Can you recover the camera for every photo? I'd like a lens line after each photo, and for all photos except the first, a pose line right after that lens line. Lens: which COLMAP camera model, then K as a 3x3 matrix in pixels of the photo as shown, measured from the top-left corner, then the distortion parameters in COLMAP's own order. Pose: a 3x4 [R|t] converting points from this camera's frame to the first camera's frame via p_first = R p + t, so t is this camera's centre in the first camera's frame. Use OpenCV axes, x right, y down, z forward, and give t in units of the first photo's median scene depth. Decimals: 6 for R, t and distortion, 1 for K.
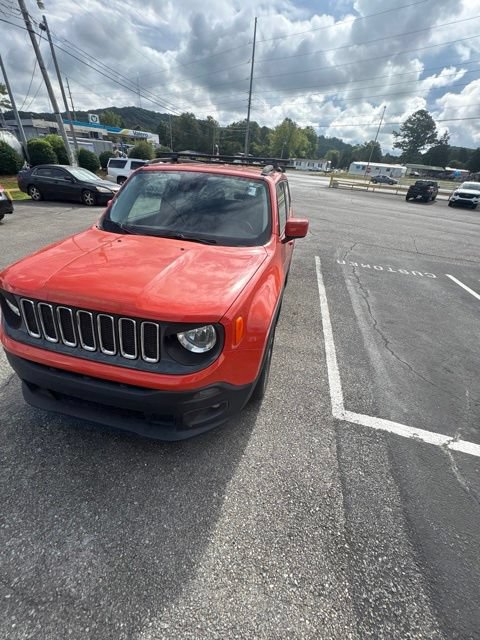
lens RADIAL K [[253.4, 0, 240.9], [0, 253.4, 319.4], [0, 0, 1]] dist [-0.000105, 0.000079]
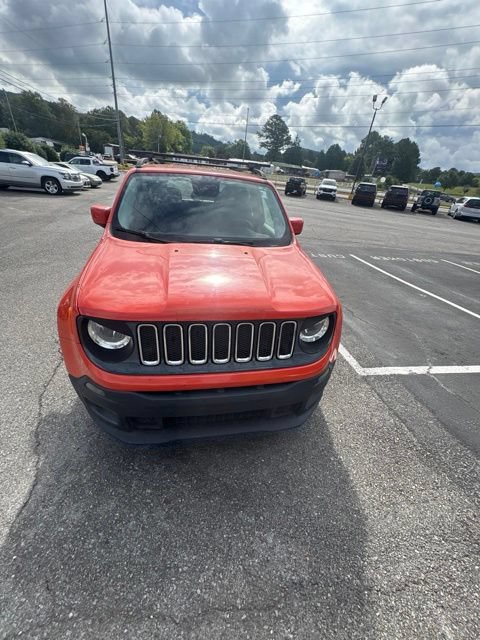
lens RADIAL K [[253.4, 0, 240.5], [0, 253.4, 318.6], [0, 0, 1]] dist [-0.000105, 0.000079]
pose [[0.918186, -0.185166, 0.350212, -0.422895], [0.180469, 0.982490, 0.046314, -0.040739], [-0.352655, 0.020678, 0.935525, 0.021541]]
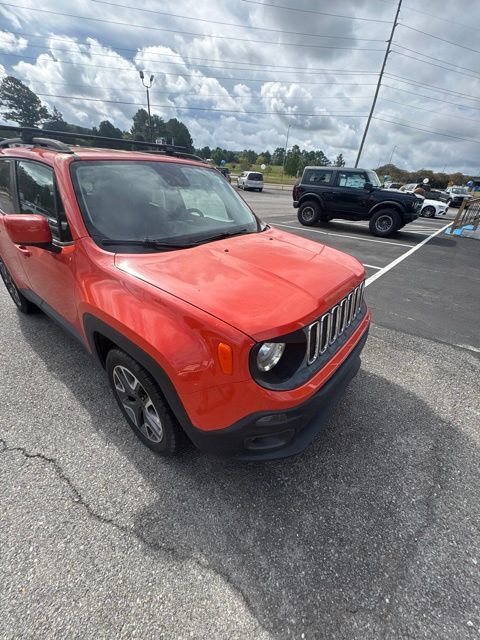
lens RADIAL K [[253.4, 0, 239.7], [0, 253.4, 319.7], [0, 0, 1]] dist [-0.000105, 0.000079]
pose [[0.447254, -0.486962, 0.750221, -0.797220], [0.436882, 0.850862, 0.291835, -0.225296], [-0.780447, 0.197234, 0.593297, 0.338374]]
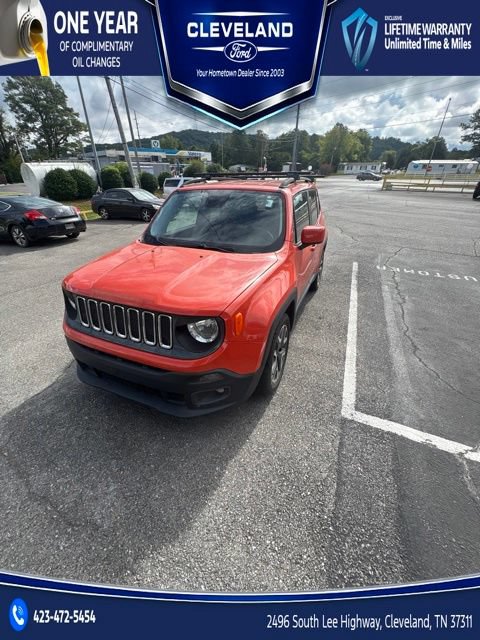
lens RADIAL K [[253.4, 0, 241.0], [0, 253.4, 318.3], [0, 0, 1]] dist [-0.000105, 0.000079]
pose [[0.984045, 0.019680, -0.176825, 0.103520], [-0.025886, 0.999125, -0.032860, 0.026695], [0.176024, 0.036913, 0.983694, -0.070997]]
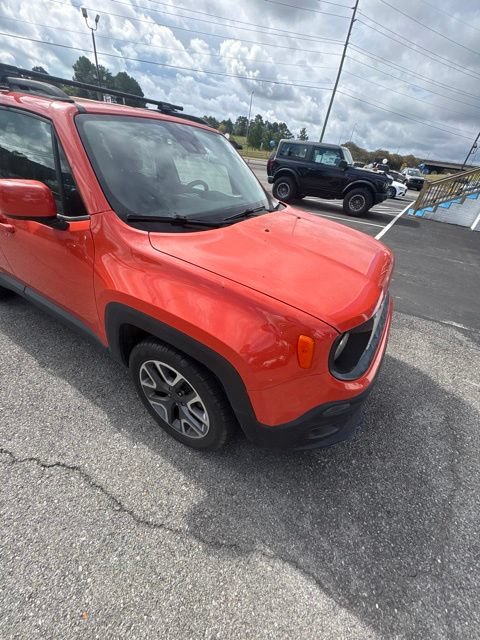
lens RADIAL K [[253.4, 0, 239.5], [0, 253.4, 319.8], [0, 0, 1]] dist [-0.000105, 0.000079]
pose [[0.331410, -0.560362, 0.759053, -0.823158], [0.408920, 0.810339, 0.419685, -0.295086], [-0.850266, 0.171304, 0.497698, 0.486019]]
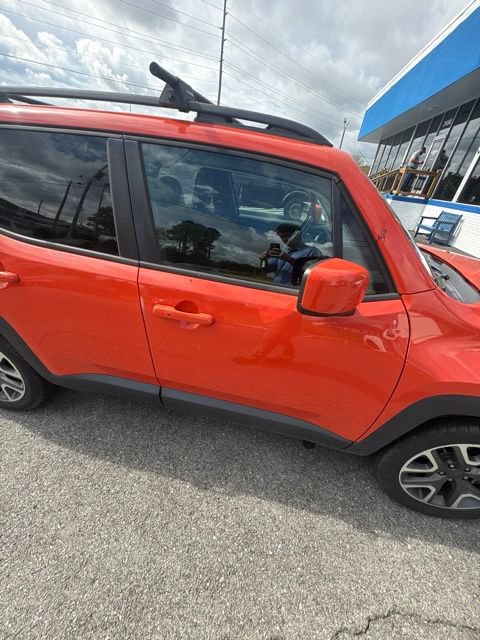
lens RADIAL K [[253.4, 0, 239.1], [0, 253.4, 319.4], [0, 0, 1]] dist [-0.000105, 0.000079]
pose [[-0.032377, -0.575195, 0.817375, -0.763832], [0.414482, 0.736440, 0.534659, -0.619296], [-0.909481, 0.356098, 0.214565, 1.044965]]
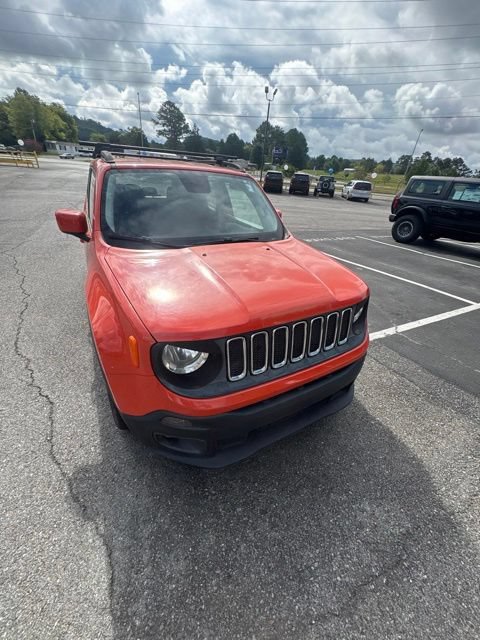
lens RADIAL K [[253.4, 0, 240.1], [0, 253.4, 318.3], [0, 0, 1]] dist [-0.000105, 0.000079]
pose [[0.744023, -0.349624, 0.569379, -0.638757], [0.328374, 0.933490, 0.144109, -0.126151], [-0.581893, 0.079749, 0.809346, 0.156199]]
